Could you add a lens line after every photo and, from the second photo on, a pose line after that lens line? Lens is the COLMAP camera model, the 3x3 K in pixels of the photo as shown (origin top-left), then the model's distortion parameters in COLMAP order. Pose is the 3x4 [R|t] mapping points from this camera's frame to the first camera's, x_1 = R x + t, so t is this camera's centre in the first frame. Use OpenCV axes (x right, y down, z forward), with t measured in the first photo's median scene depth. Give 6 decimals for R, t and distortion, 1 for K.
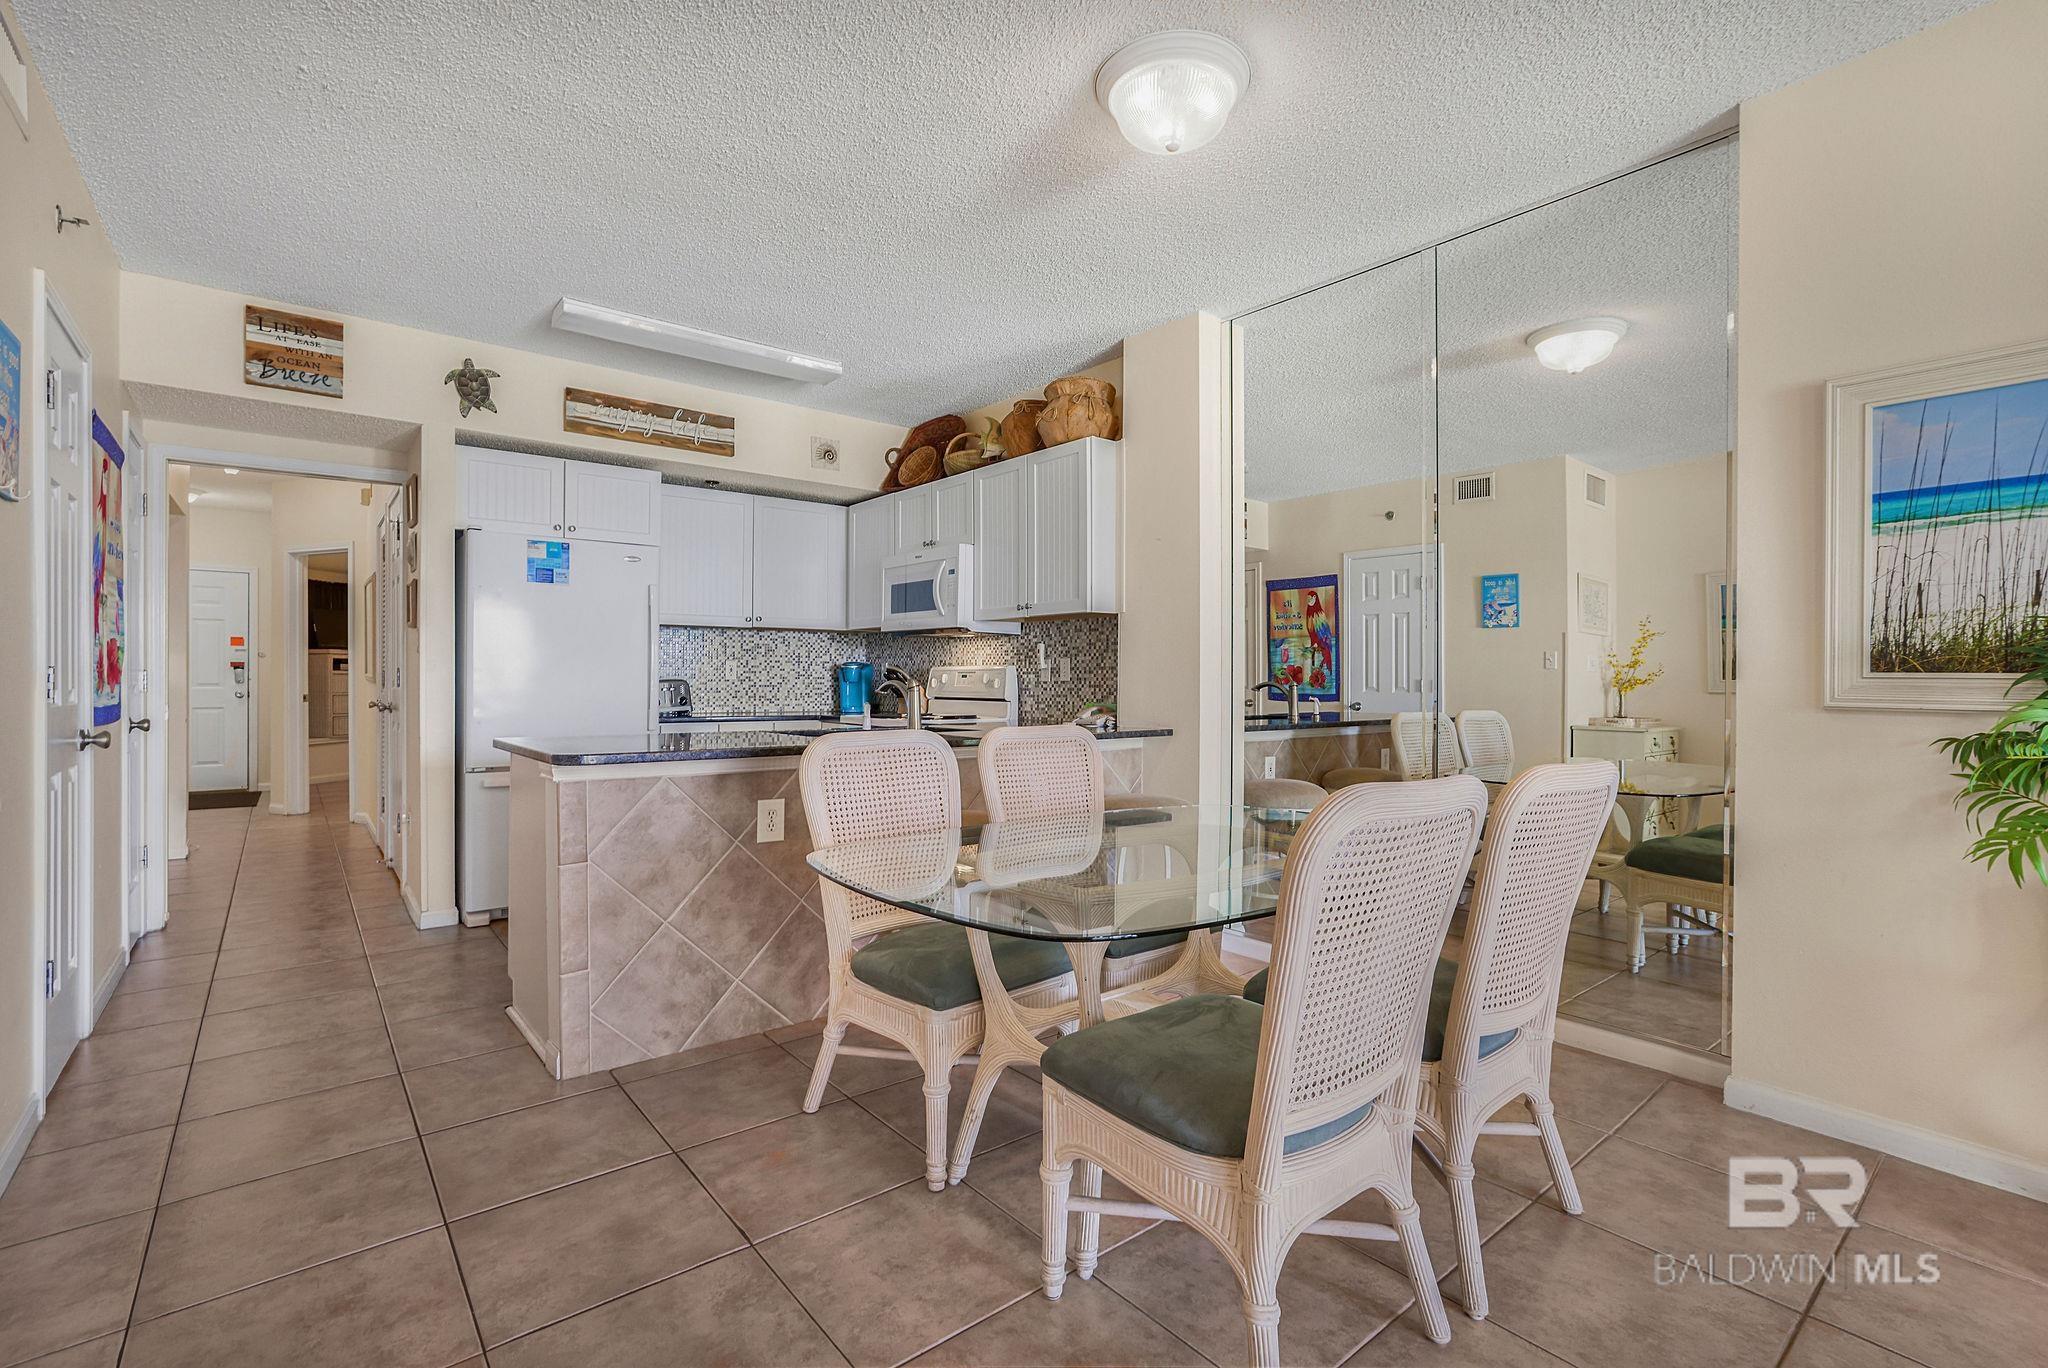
lens RADIAL K [[915.3, 0, 1039.8], [0, 915.3, 680.8], [0, 0, 1]] dist [-0.019909, 0.004952]
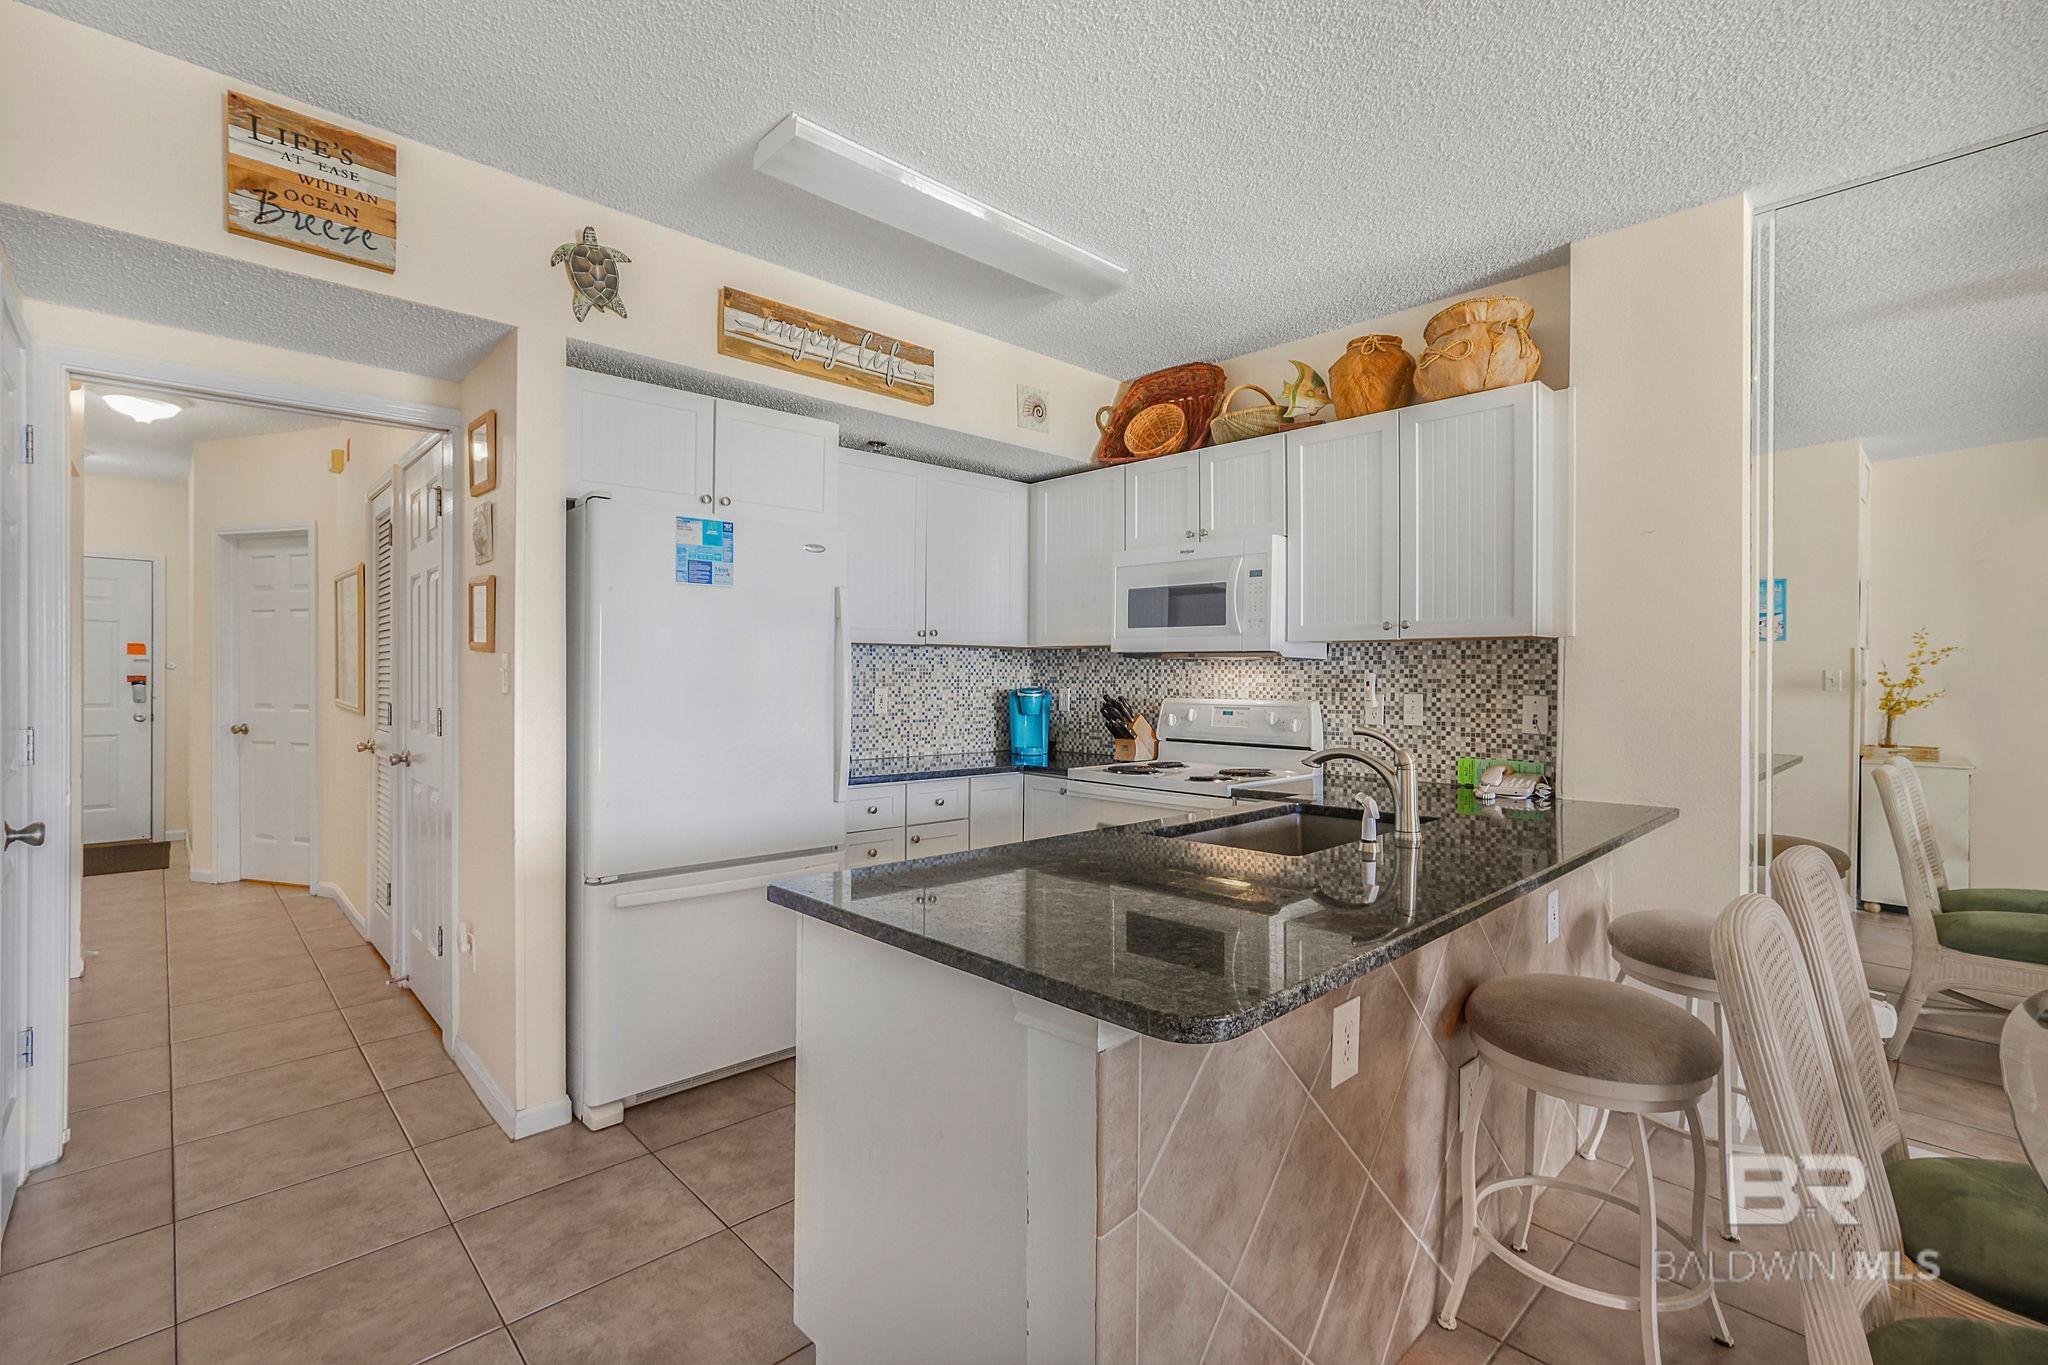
lens RADIAL K [[915.3, 0, 1058.6], [0, 915.3, 678.2], [0, 0, 1]] dist [-0.019909, 0.004952]
pose [[0.996073, 0.001035, 0.088532, -0.326845], [-0.001166, 0.999998, 0.001429, -0.039093], [-0.088531, -0.001527, 0.996072, 0.310715]]
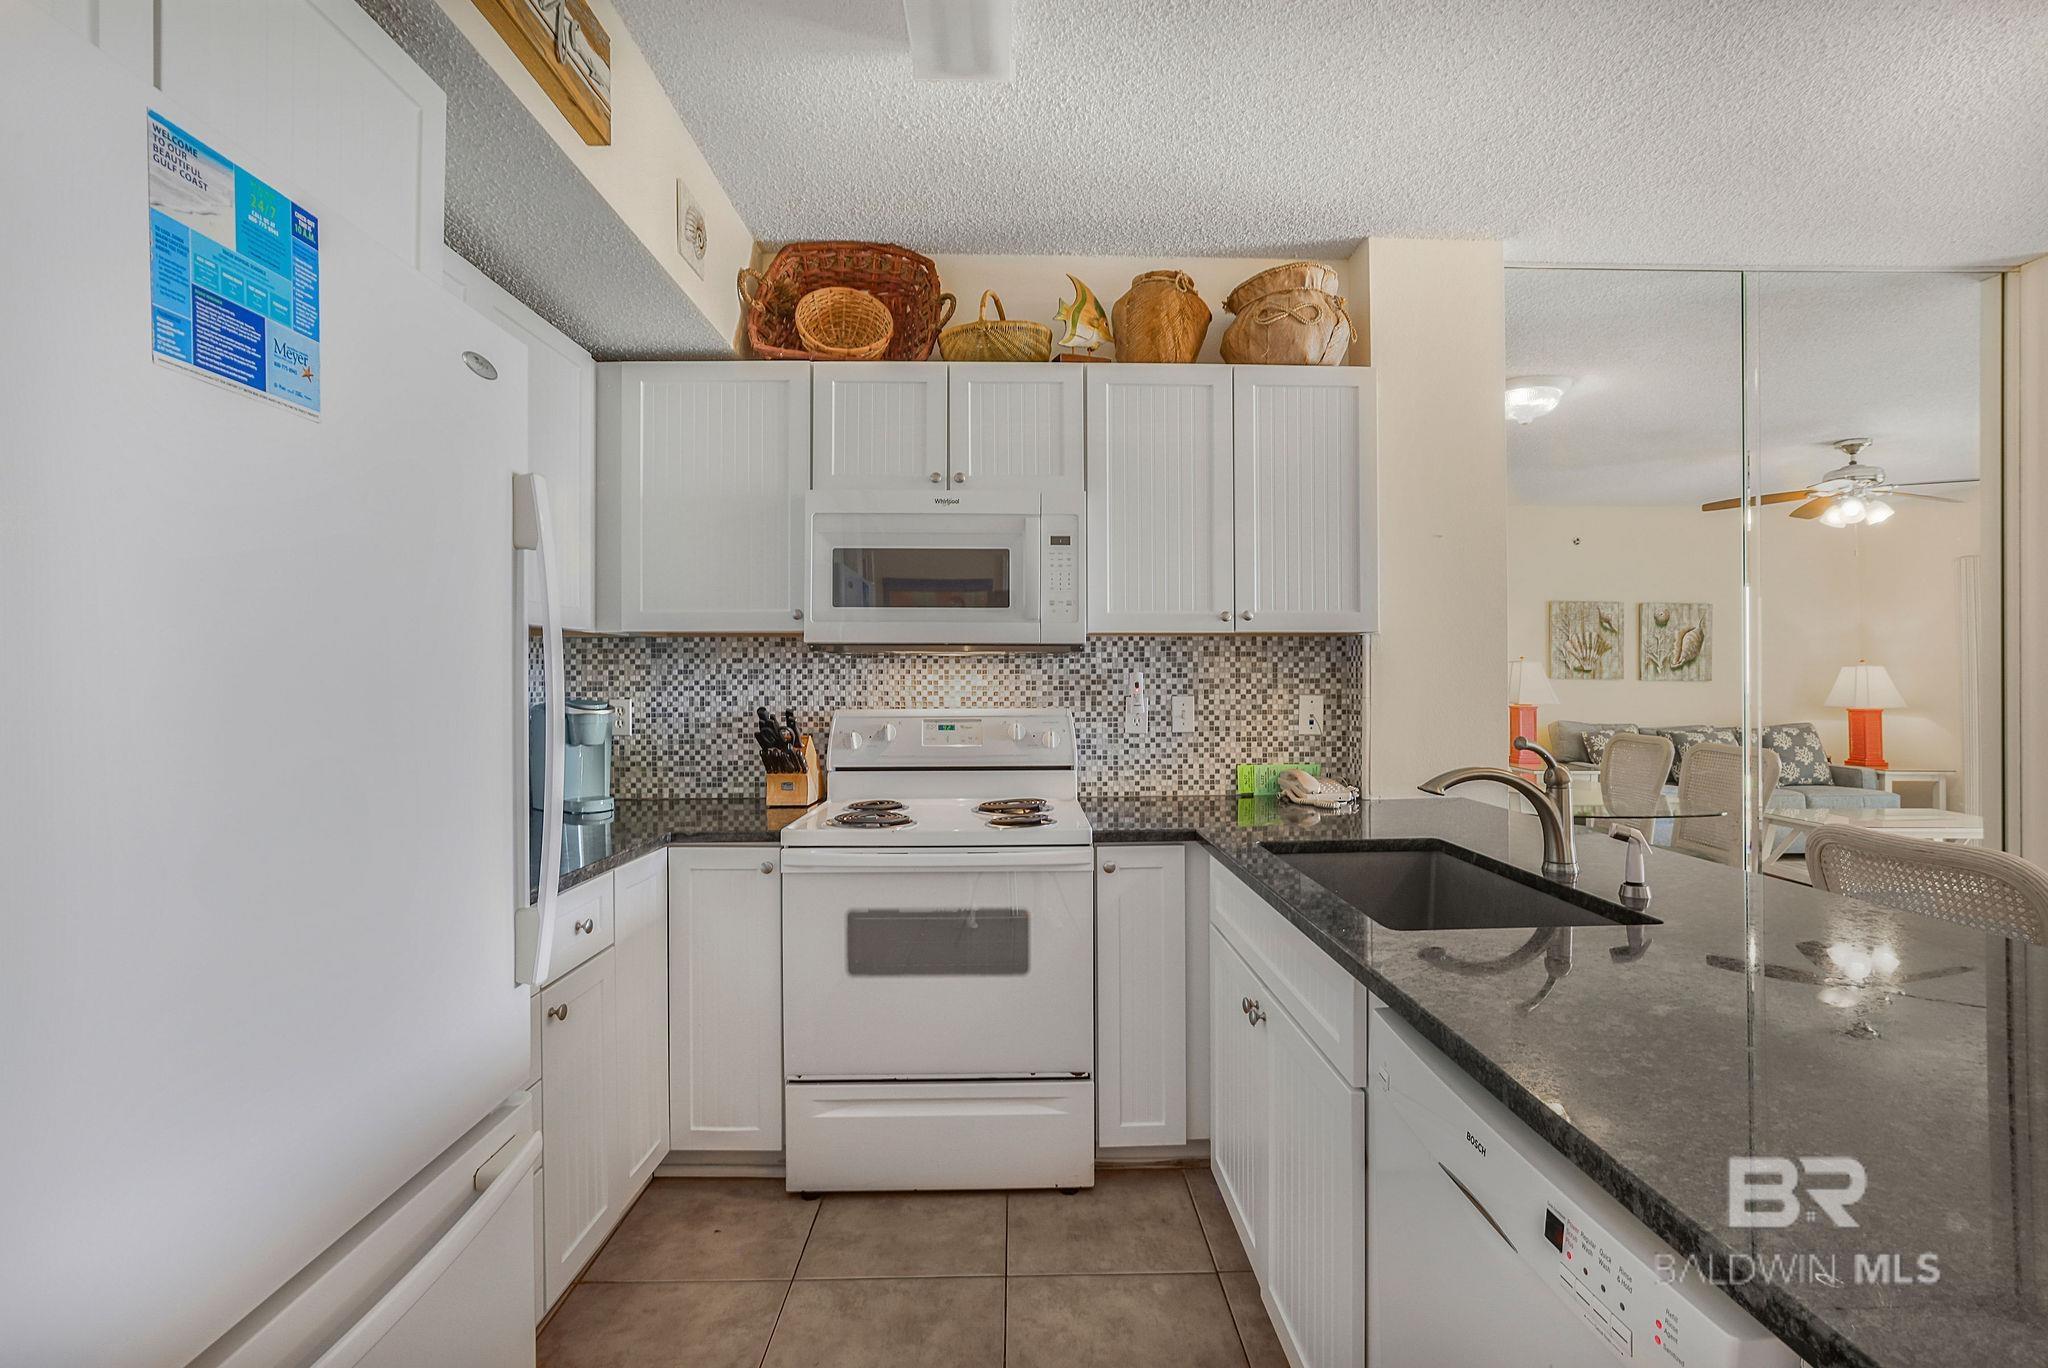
lens RADIAL K [[915.3, 0, 1026.3], [0, 915.3, 670.1], [0, 0, 1]] dist [-0.019909, 0.004952]
pose [[0.626738, 0.000188, 0.779230, -0.552836], [0.007421, 0.999953, -0.006210, -0.040789], [-0.779195, 0.009674, 0.626707, 0.705683]]
